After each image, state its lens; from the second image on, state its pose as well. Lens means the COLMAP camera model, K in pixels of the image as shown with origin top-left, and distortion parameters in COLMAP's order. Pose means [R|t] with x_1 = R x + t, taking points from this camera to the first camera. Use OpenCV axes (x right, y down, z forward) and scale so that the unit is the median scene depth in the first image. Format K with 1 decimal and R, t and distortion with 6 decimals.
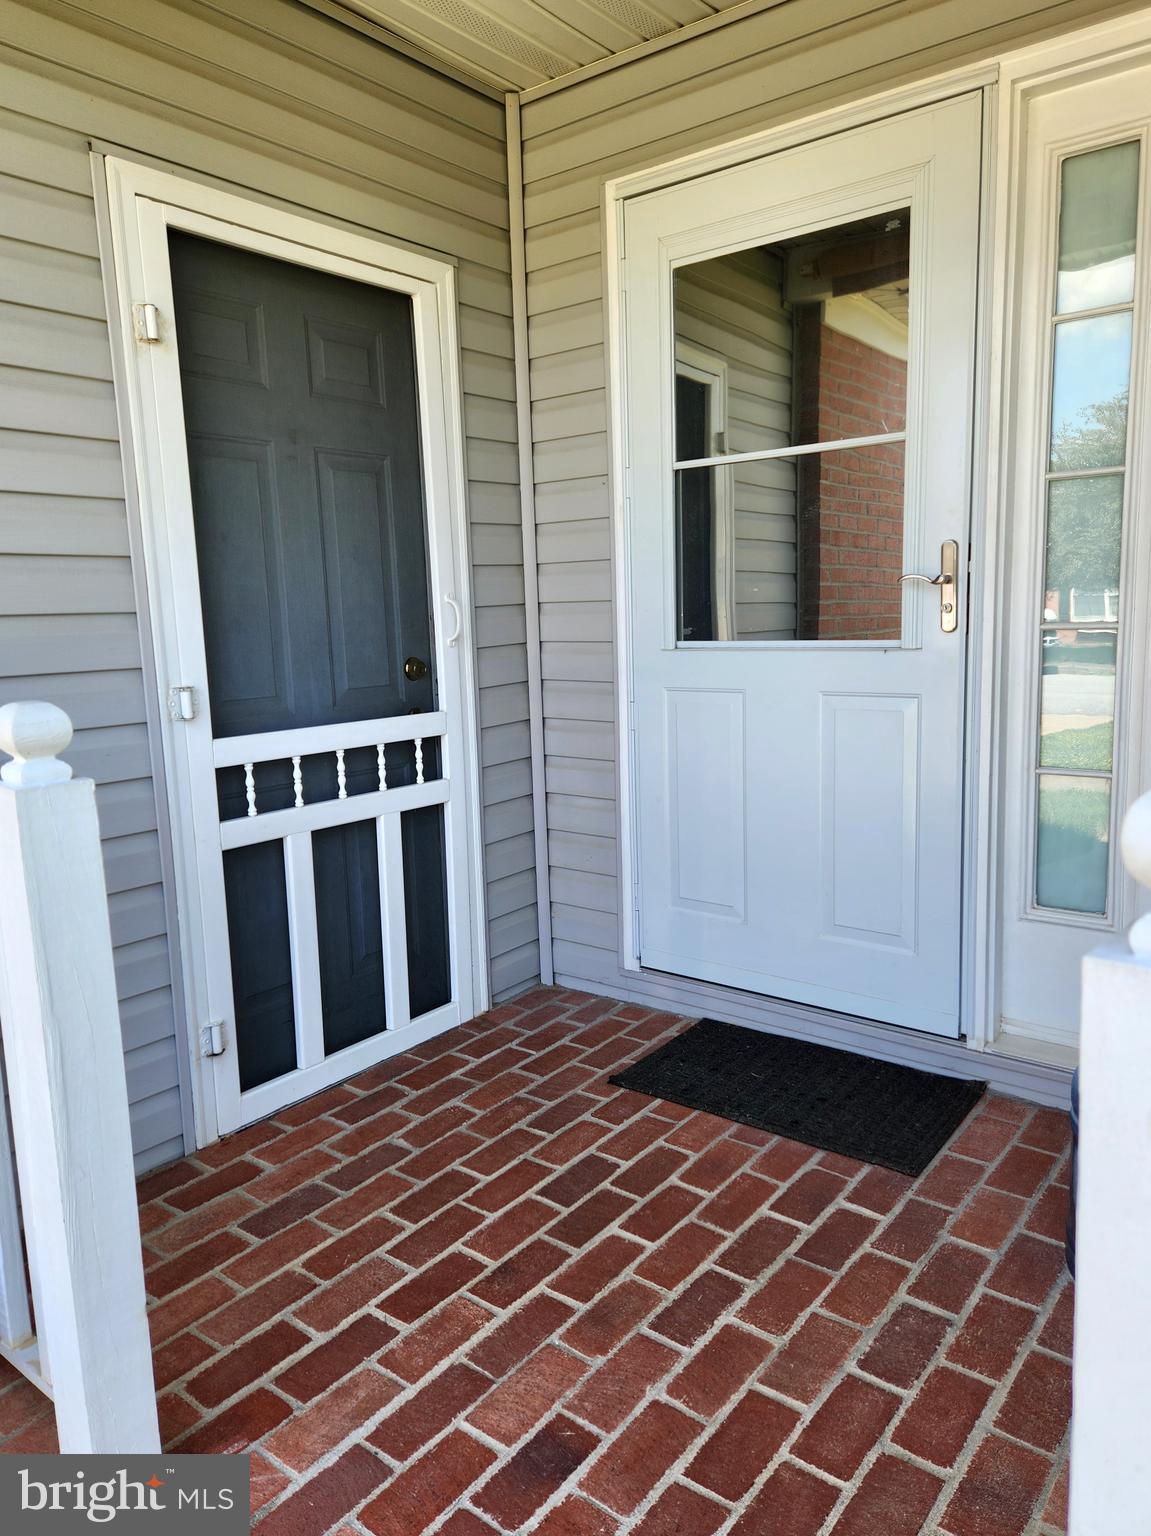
lens RADIAL K [[1020.5, 0, 575.5], [0, 1020.5, 768.0], [0, 0, 1]] dist [0.080687, -0.062928]
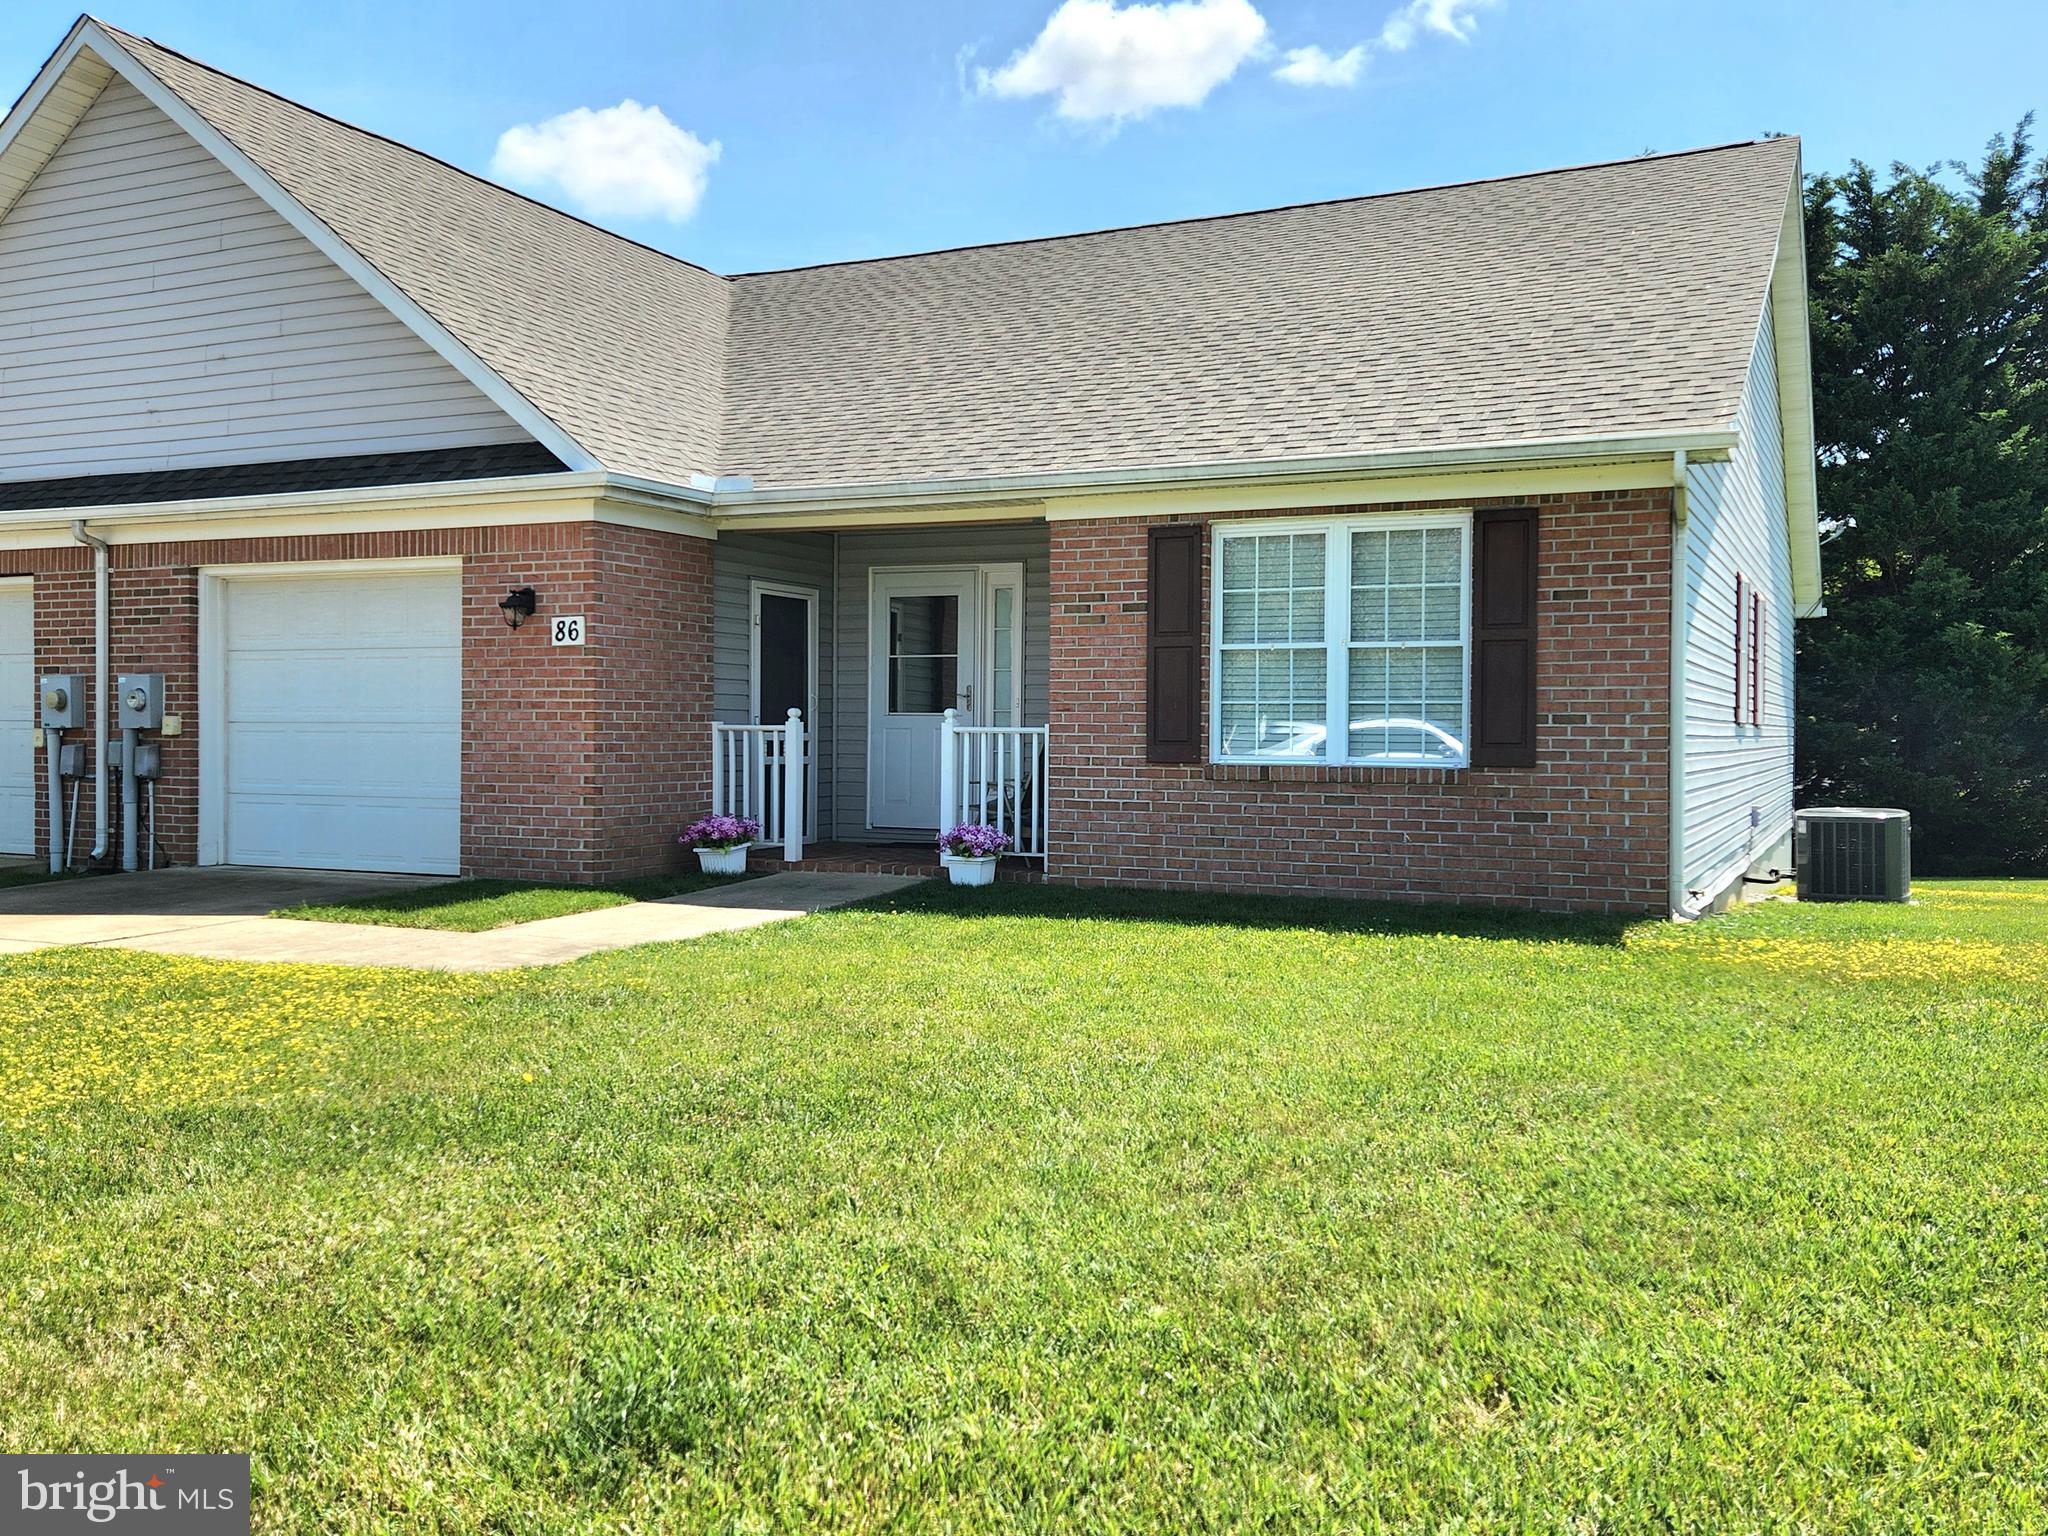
lens RADIAL K [[1774.8, 0, 1024.0], [0, 1774.8, 768.0], [0, 0, 1]] dist [0.090108, -0.106274]
pose [[0.972223, 0.036796, 0.231148, -0.794299], [-0.005365, 0.990809, -0.135159, 0.822525], [-0.233996, 0.130165, 0.963485, -4.552559]]
